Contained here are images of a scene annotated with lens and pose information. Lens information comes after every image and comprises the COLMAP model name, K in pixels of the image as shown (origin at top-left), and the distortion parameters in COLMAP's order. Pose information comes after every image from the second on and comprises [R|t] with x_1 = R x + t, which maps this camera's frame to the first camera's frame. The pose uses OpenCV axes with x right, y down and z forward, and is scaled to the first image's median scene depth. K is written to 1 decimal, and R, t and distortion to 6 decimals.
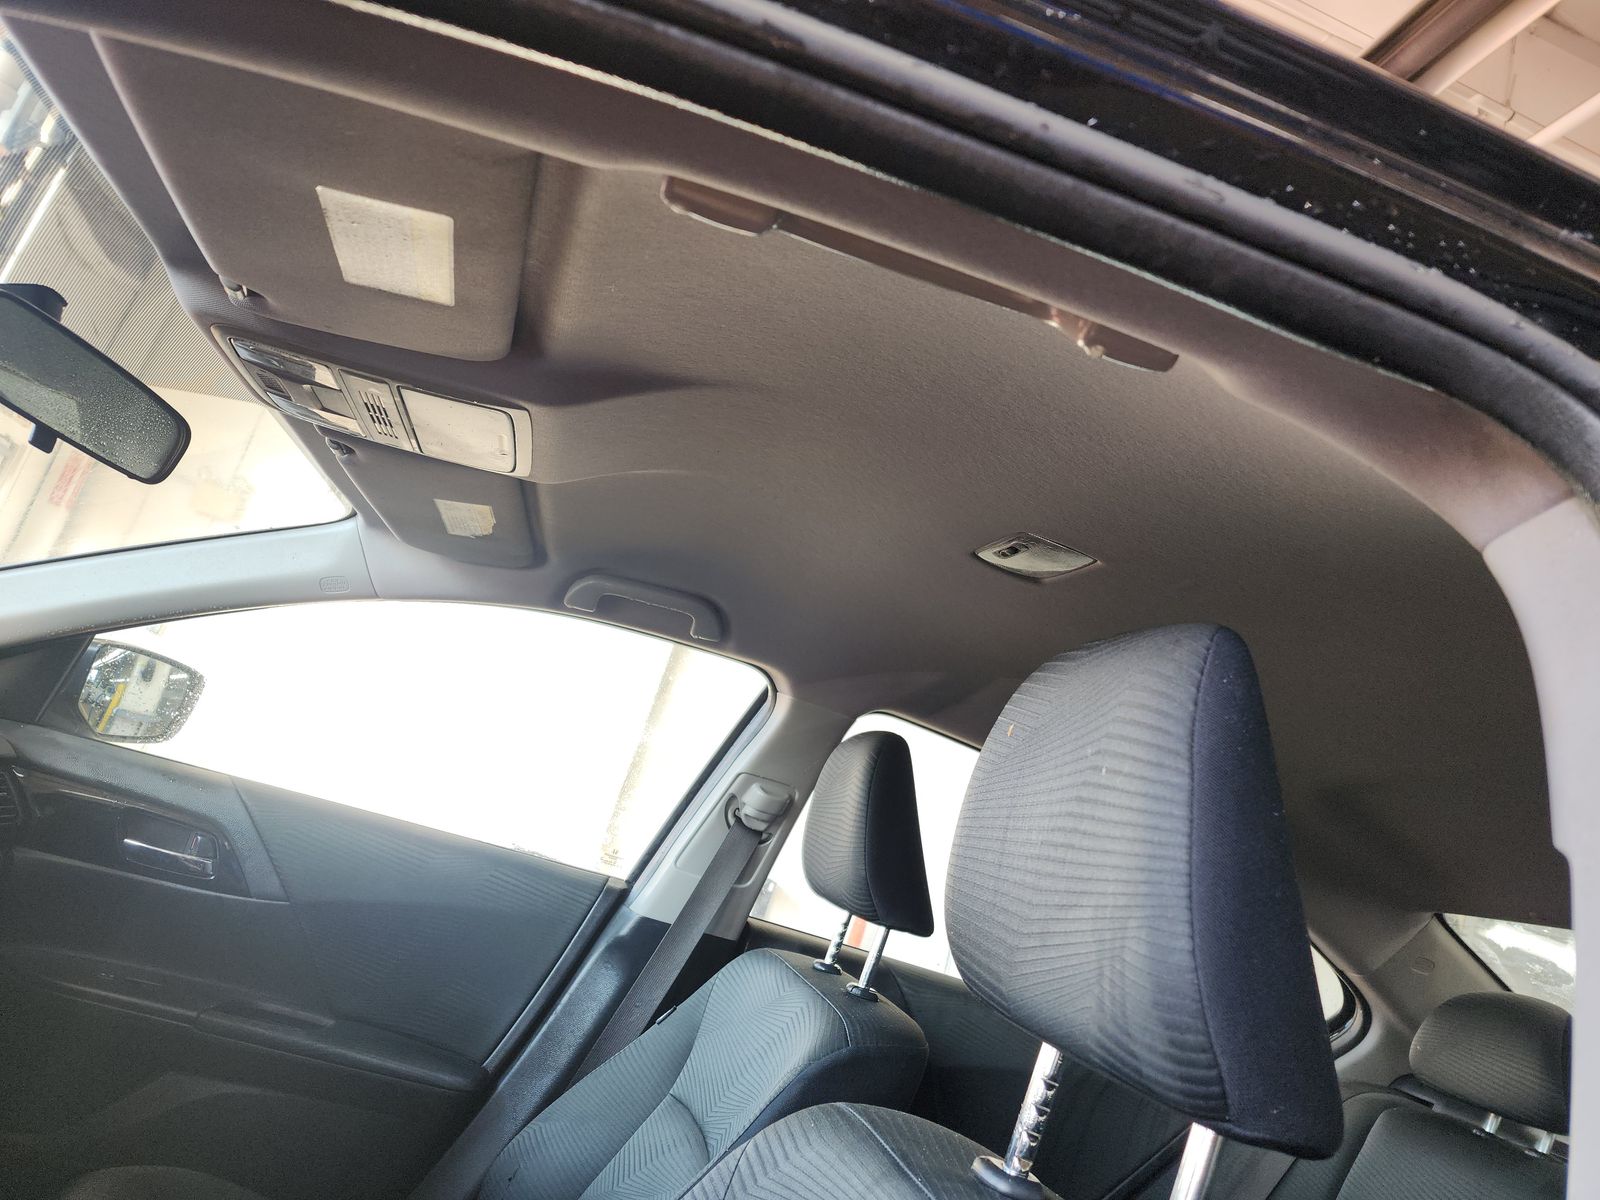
lens RADIAL K [[1091.5, 0, 807.3], [0, 1091.5, 587.2], [0, 0, 1]] dist [0.090251, -0.087821]
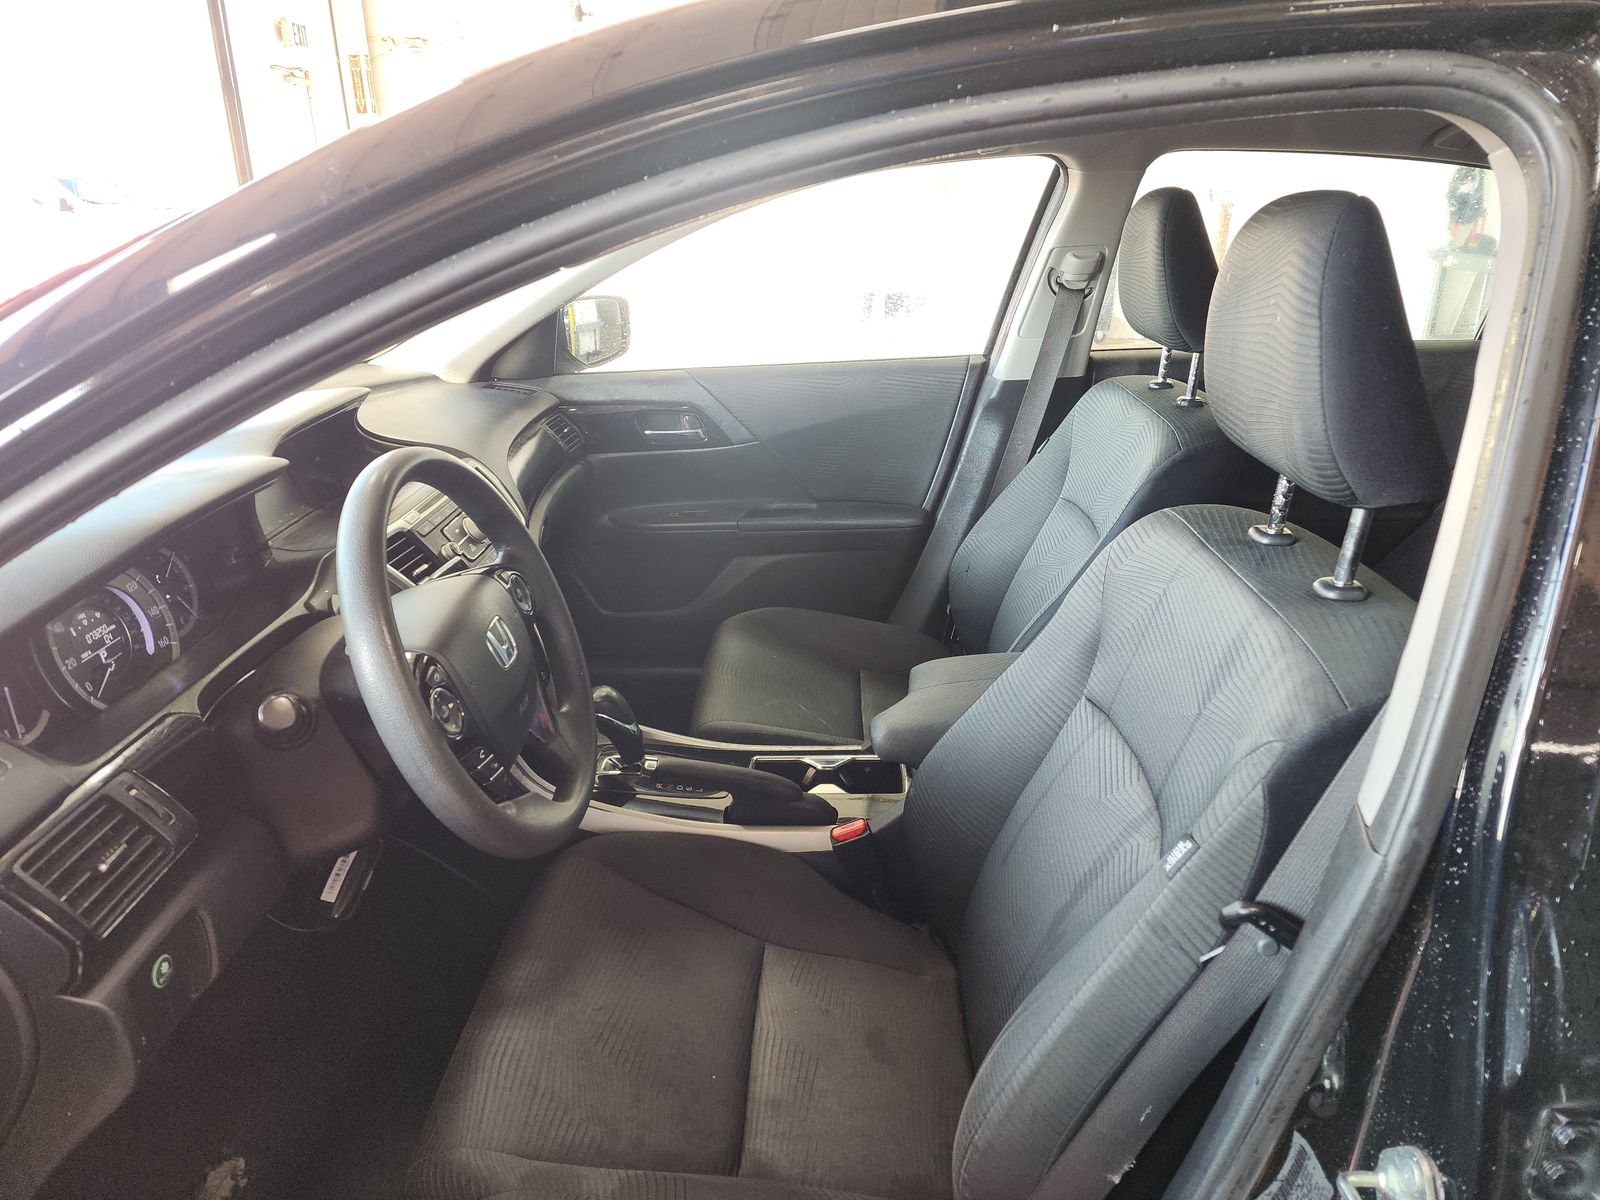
lens RADIAL K [[1091.5, 0, 807.3], [0, 1091.5, 587.2], [0, 0, 1]] dist [0.090251, -0.087821]
pose [[0.912801, -0.200706, -0.355684, 0.046892], [0.354960, 0.820610, 0.447887, -0.158659], [0.201984, -0.535085, 0.820296, -0.220036]]
